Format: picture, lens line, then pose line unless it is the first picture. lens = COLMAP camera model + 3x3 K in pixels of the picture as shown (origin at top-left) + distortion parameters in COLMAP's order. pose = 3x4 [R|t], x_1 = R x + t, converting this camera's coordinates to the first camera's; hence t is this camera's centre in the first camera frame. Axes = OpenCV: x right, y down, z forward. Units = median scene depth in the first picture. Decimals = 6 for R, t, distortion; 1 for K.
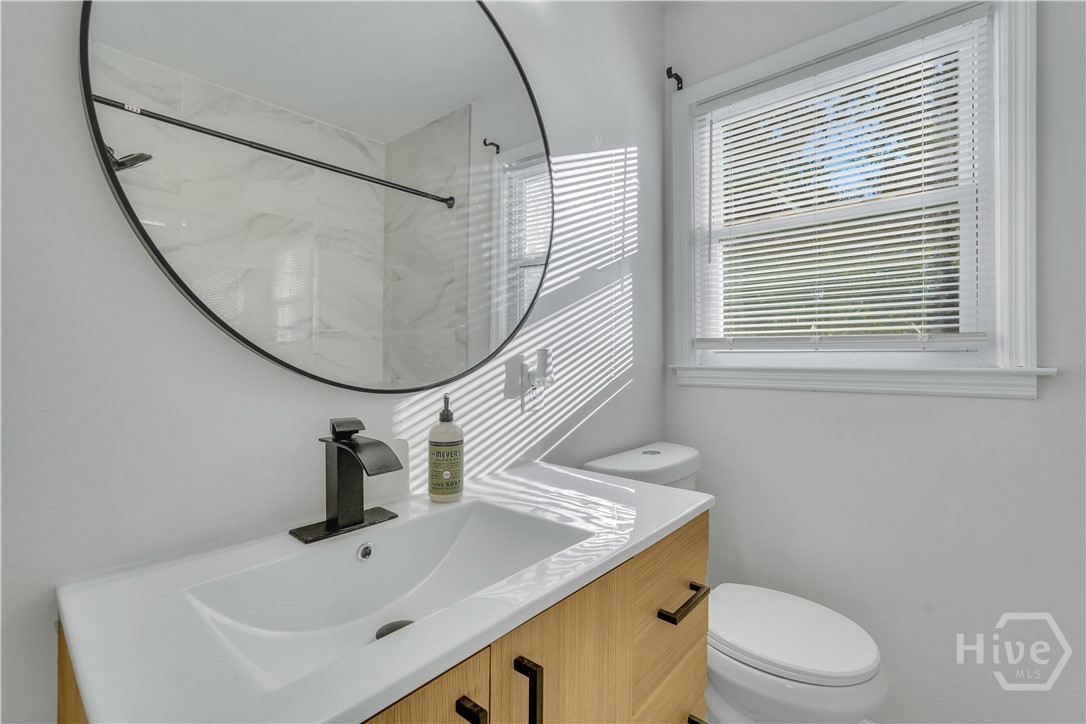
lens RADIAL K [[478.3, 0, 545.4], [0, 478.3, 356.4], [0, 0, 1]] dist [-0.001556, -0.000350]
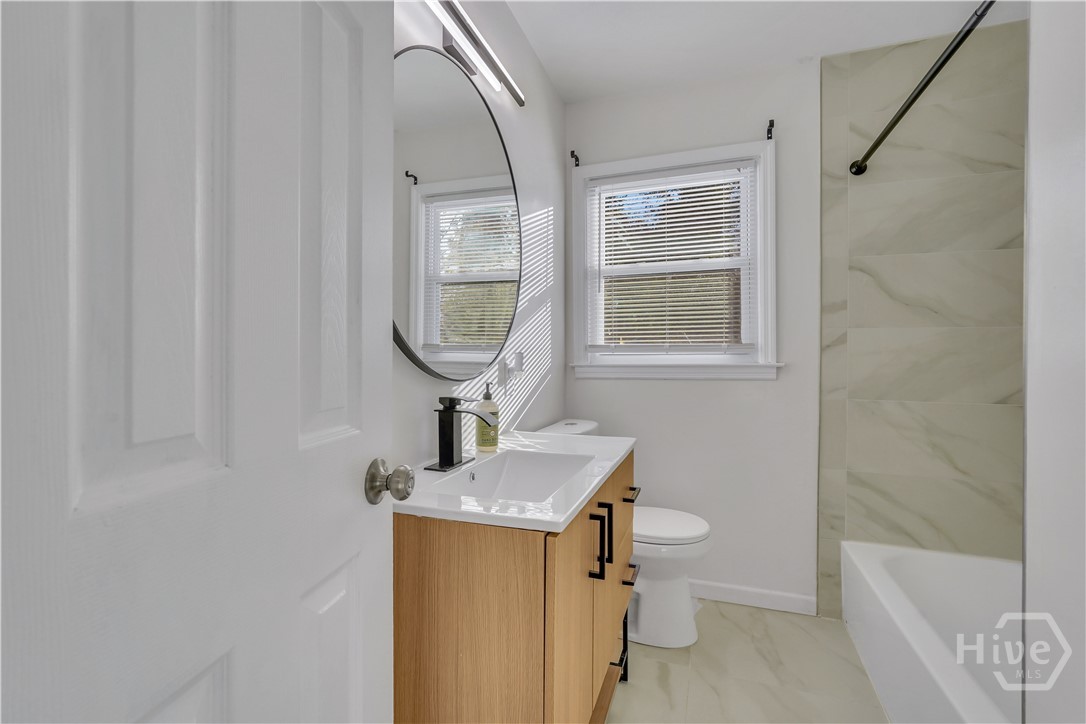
lens RADIAL K [[494.5, 0, 544.1], [0, 494.5, 359.3], [0, 0, 1]] dist [-0.001781, -0.000605]
pose [[0.941897, -0.008231, 0.335800, -0.420533], [0.006598, 0.999960, 0.006005, -0.006757], [-0.335836, -0.003440, 0.941914, -0.459846]]
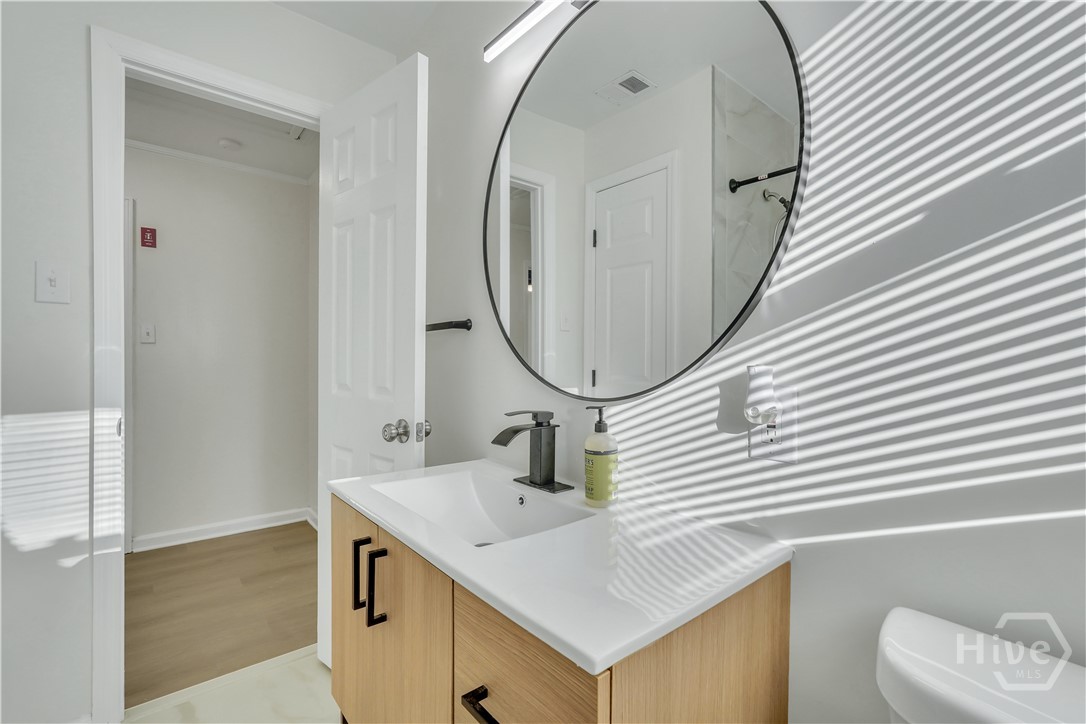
lens RADIAL K [[494.5, 0, 544.1], [0, 494.5, 359.3], [0, 0, 1]] dist [-0.001781, -0.000605]
pose [[-0.163583, -0.003797, -0.986522, 0.660461], [-0.009769, 0.999950, -0.002229, -0.019972], [0.986481, 0.009272, -0.163612, 0.766225]]
